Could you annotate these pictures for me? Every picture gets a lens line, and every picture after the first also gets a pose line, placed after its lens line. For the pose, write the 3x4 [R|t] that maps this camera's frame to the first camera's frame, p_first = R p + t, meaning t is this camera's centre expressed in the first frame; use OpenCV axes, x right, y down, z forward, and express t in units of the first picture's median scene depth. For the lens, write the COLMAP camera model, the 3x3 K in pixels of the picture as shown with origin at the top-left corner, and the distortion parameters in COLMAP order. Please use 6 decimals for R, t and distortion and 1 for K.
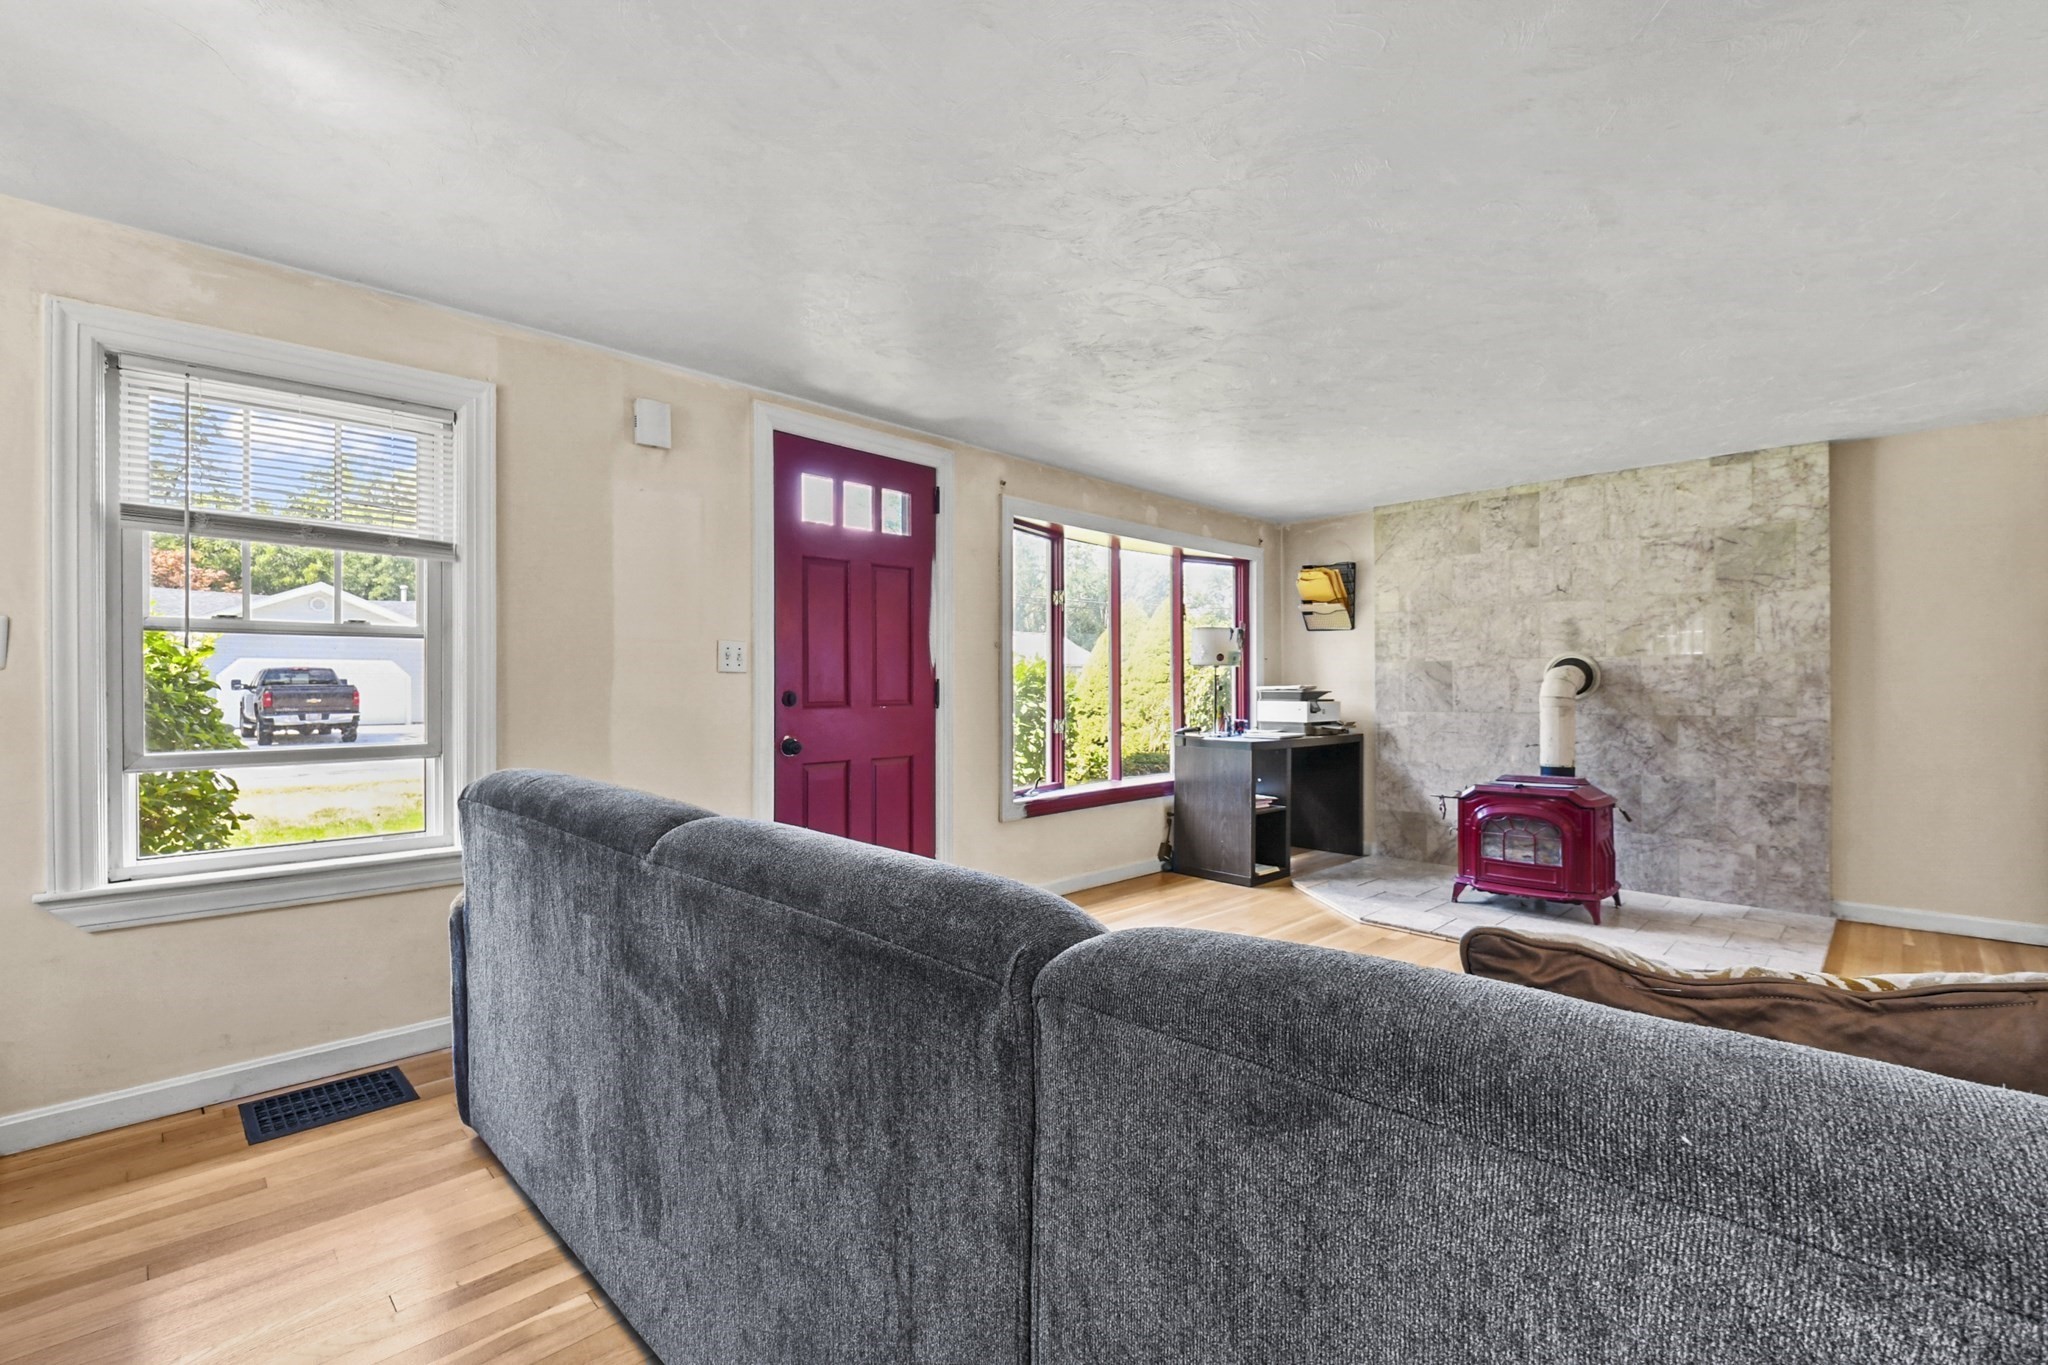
lens RADIAL K [[893.1, 0, 1008.1], [0, 893.1, 688.2], [0, 0, 1]] dist [0.019037, -0.015901]
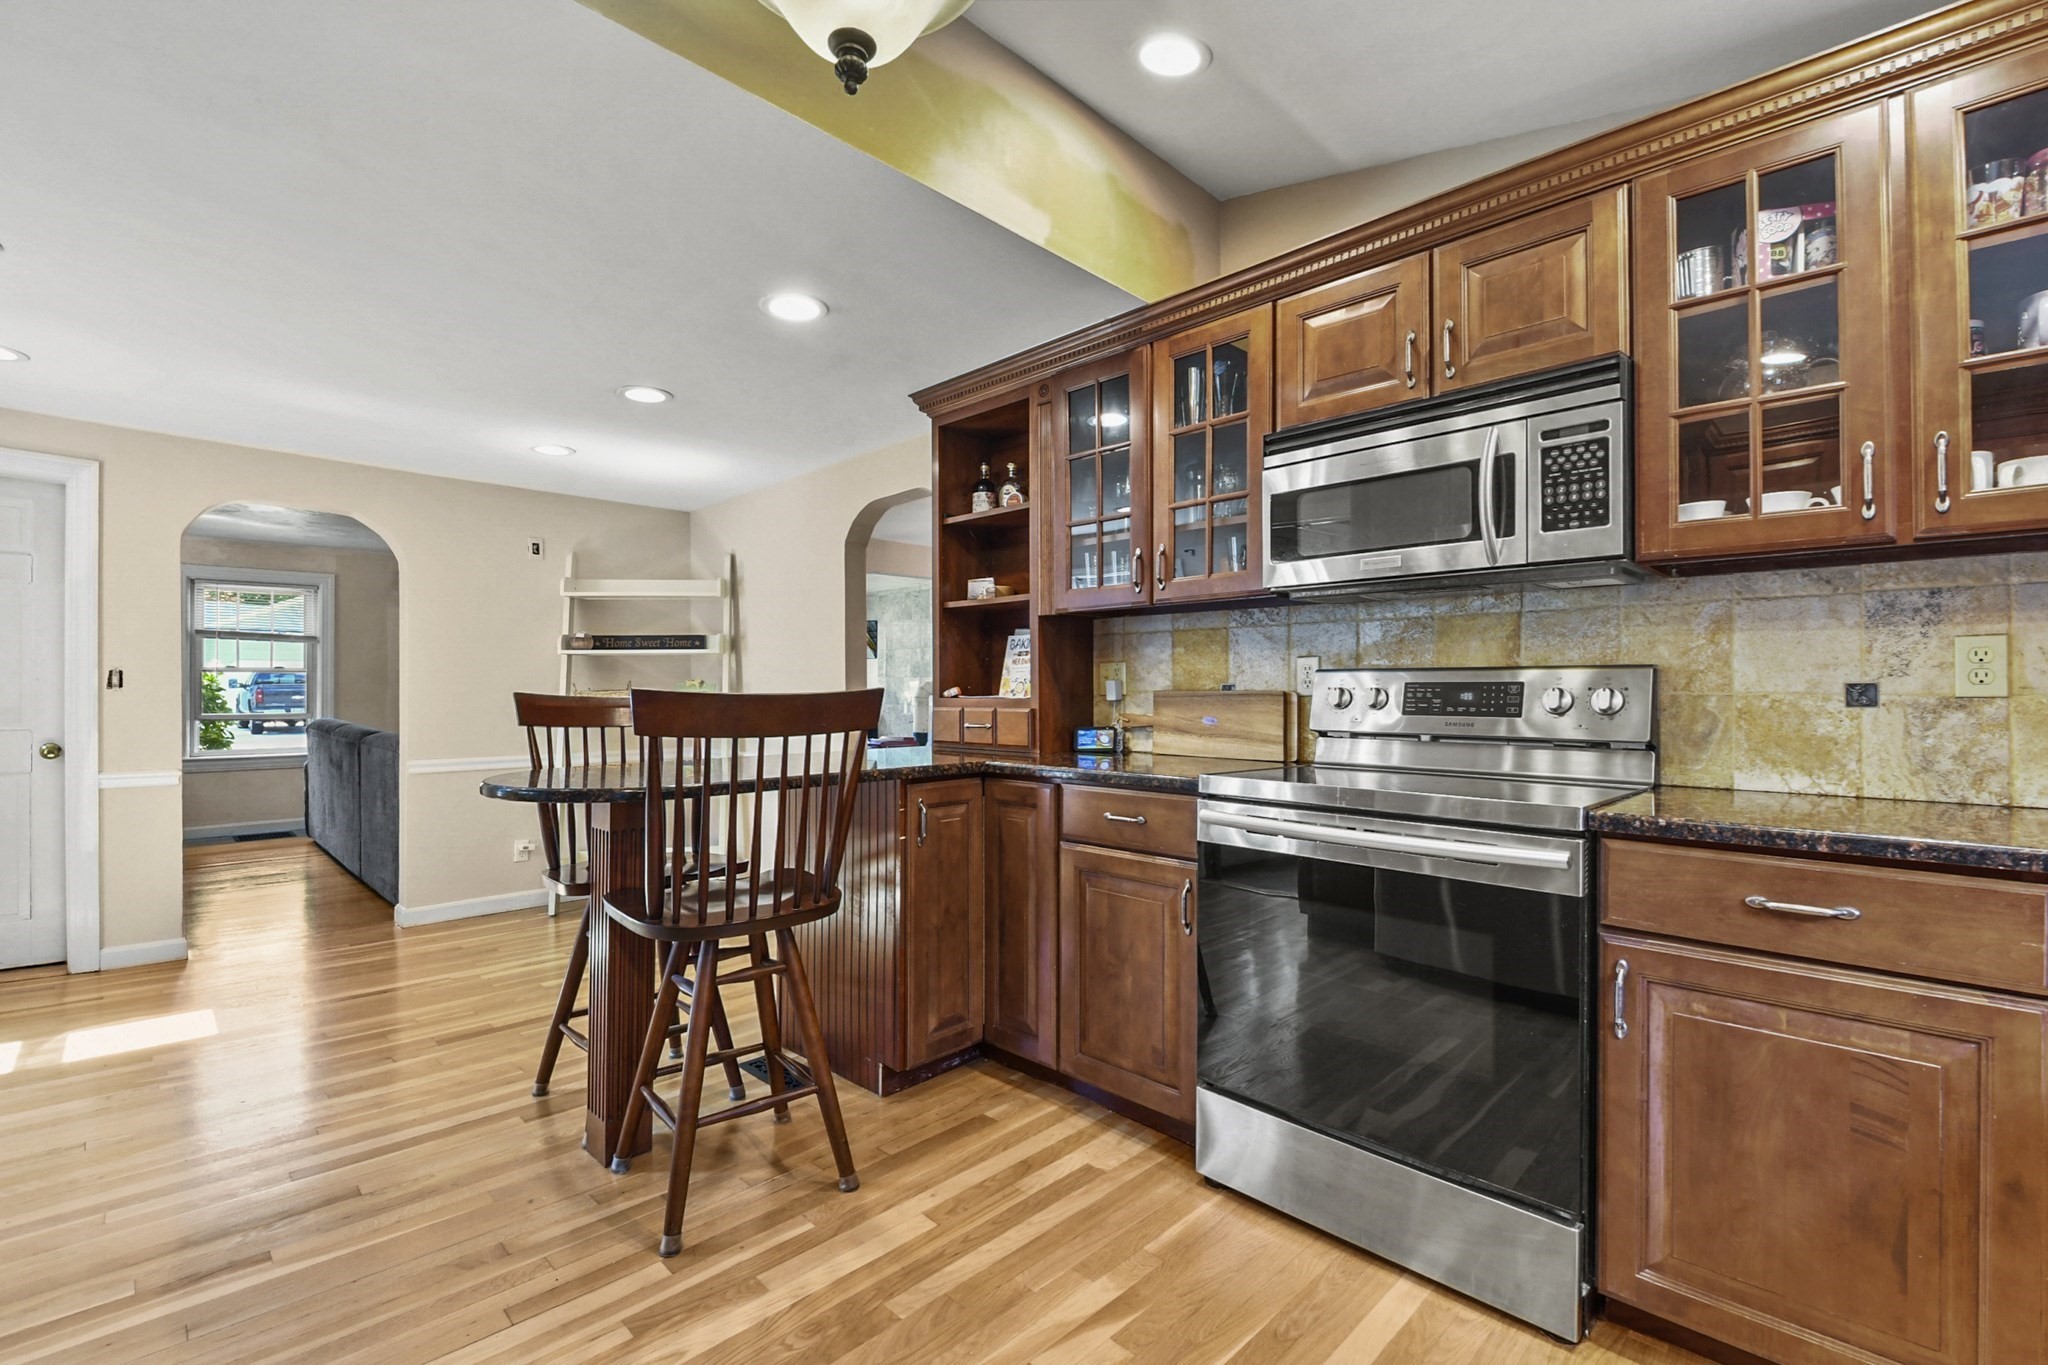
lens RADIAL K [[893.1, 0, 1008.1], [0, 893.1, 688.2], [0, 0, 1]] dist [0.019037, -0.015901]
pose [[0.999994, 0.003426, 0.000699, 0.755344], [-0.003427, 0.999993, 0.001585, -0.010915], [-0.000693, -0.001587, 0.999998, -0.877116]]
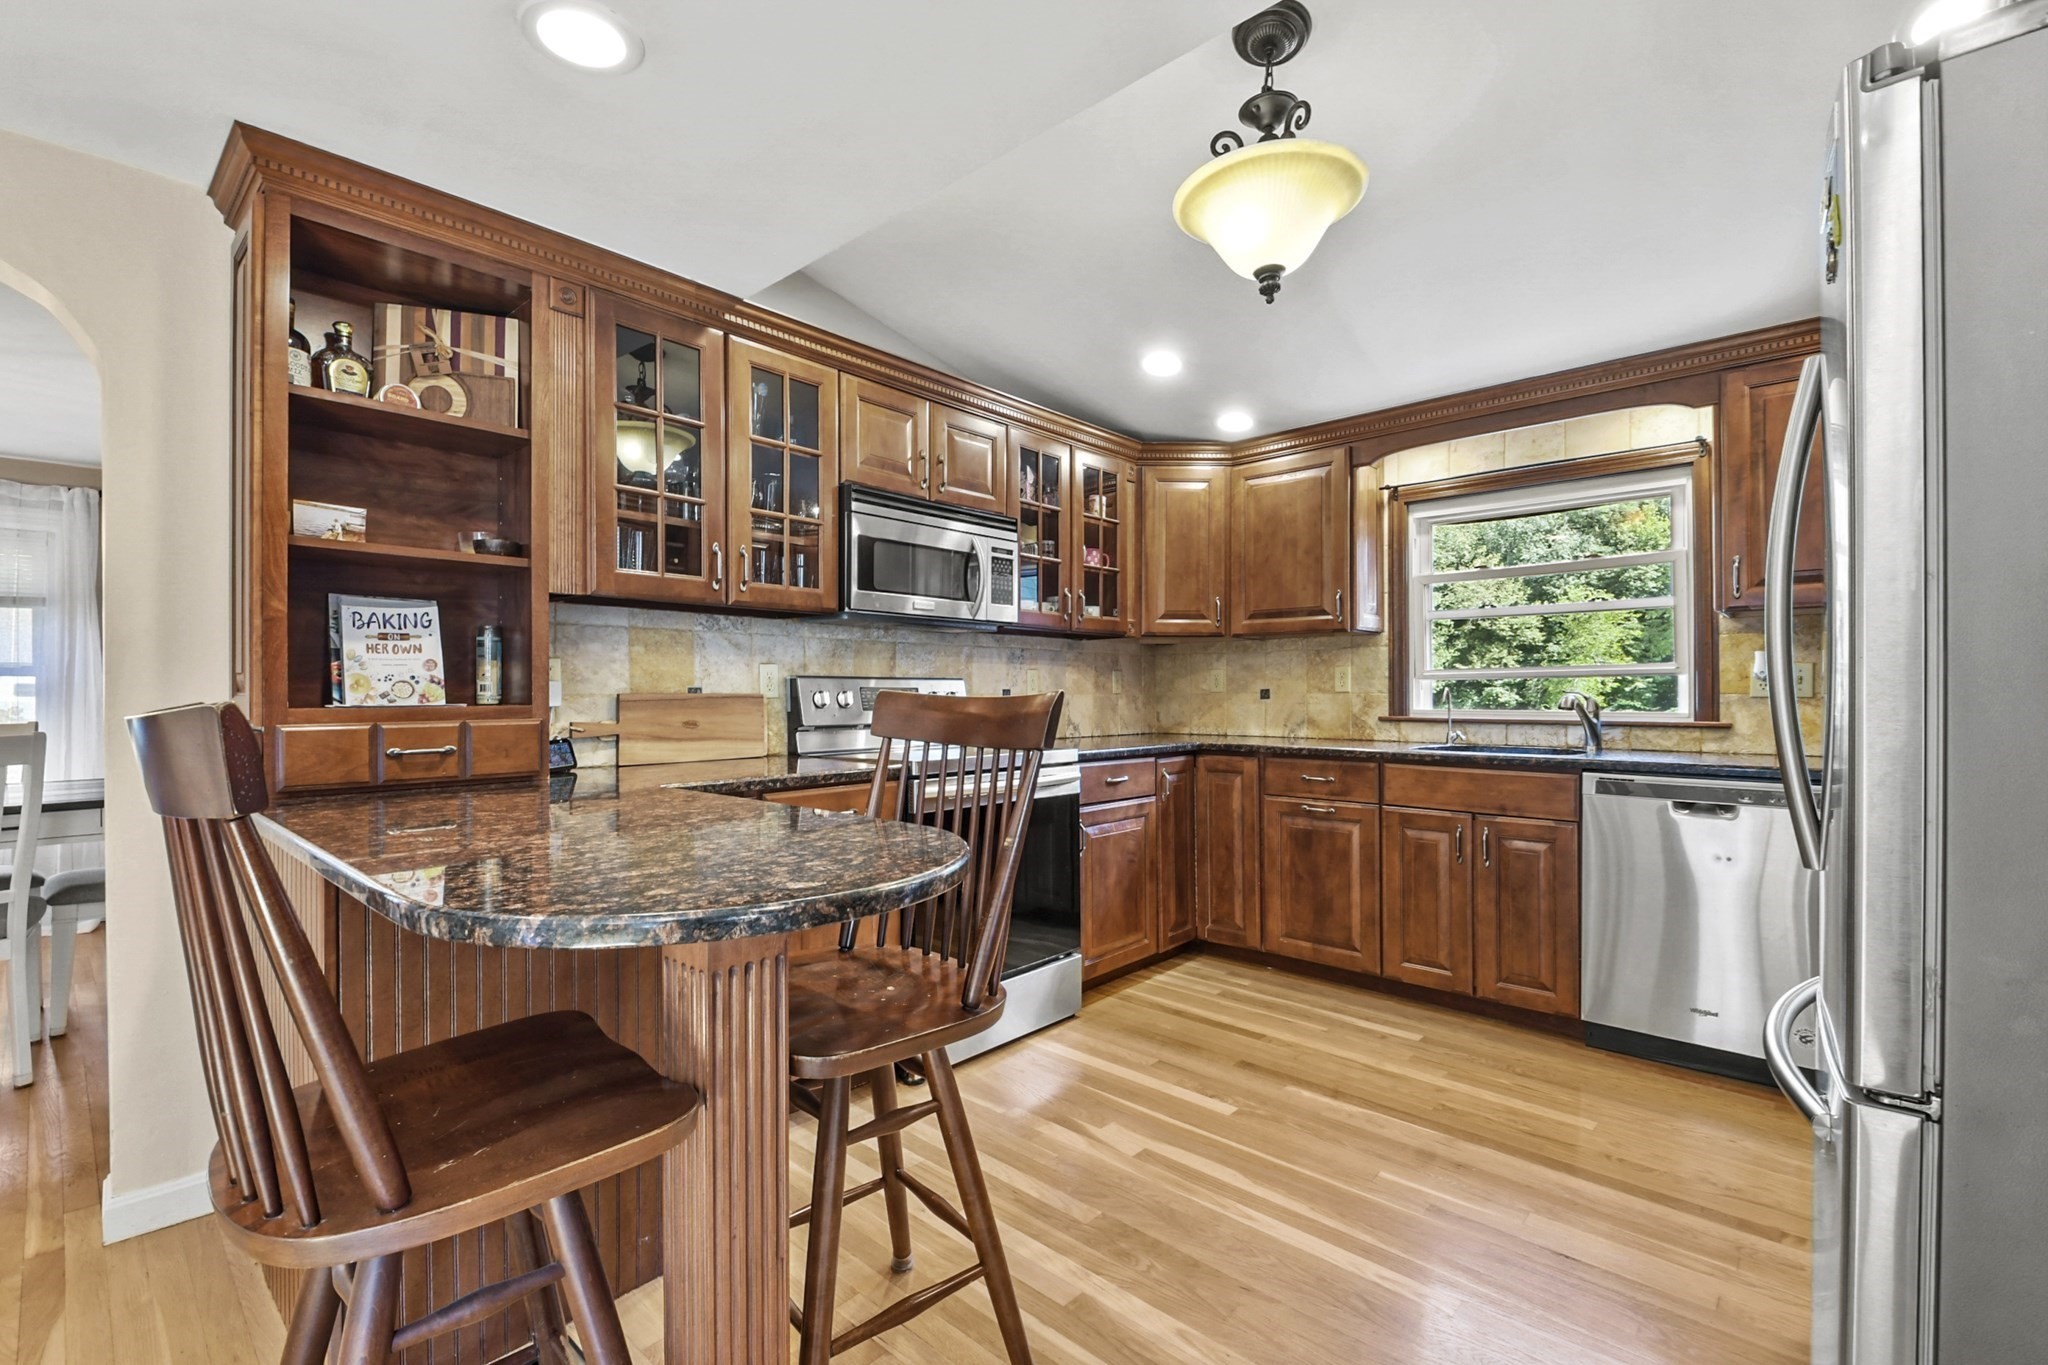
lens RADIAL K [[893.1, 0, 1008.1], [0, 893.1, 688.2], [0, 0, 1]] dist [0.019037, -0.015901]
pose [[-0.041274, 0.010003, 0.999098, 0.304861], [0.000084, 0.999950, -0.010008, -0.006430], [-0.999148, -0.000329, -0.041273, -0.476239]]
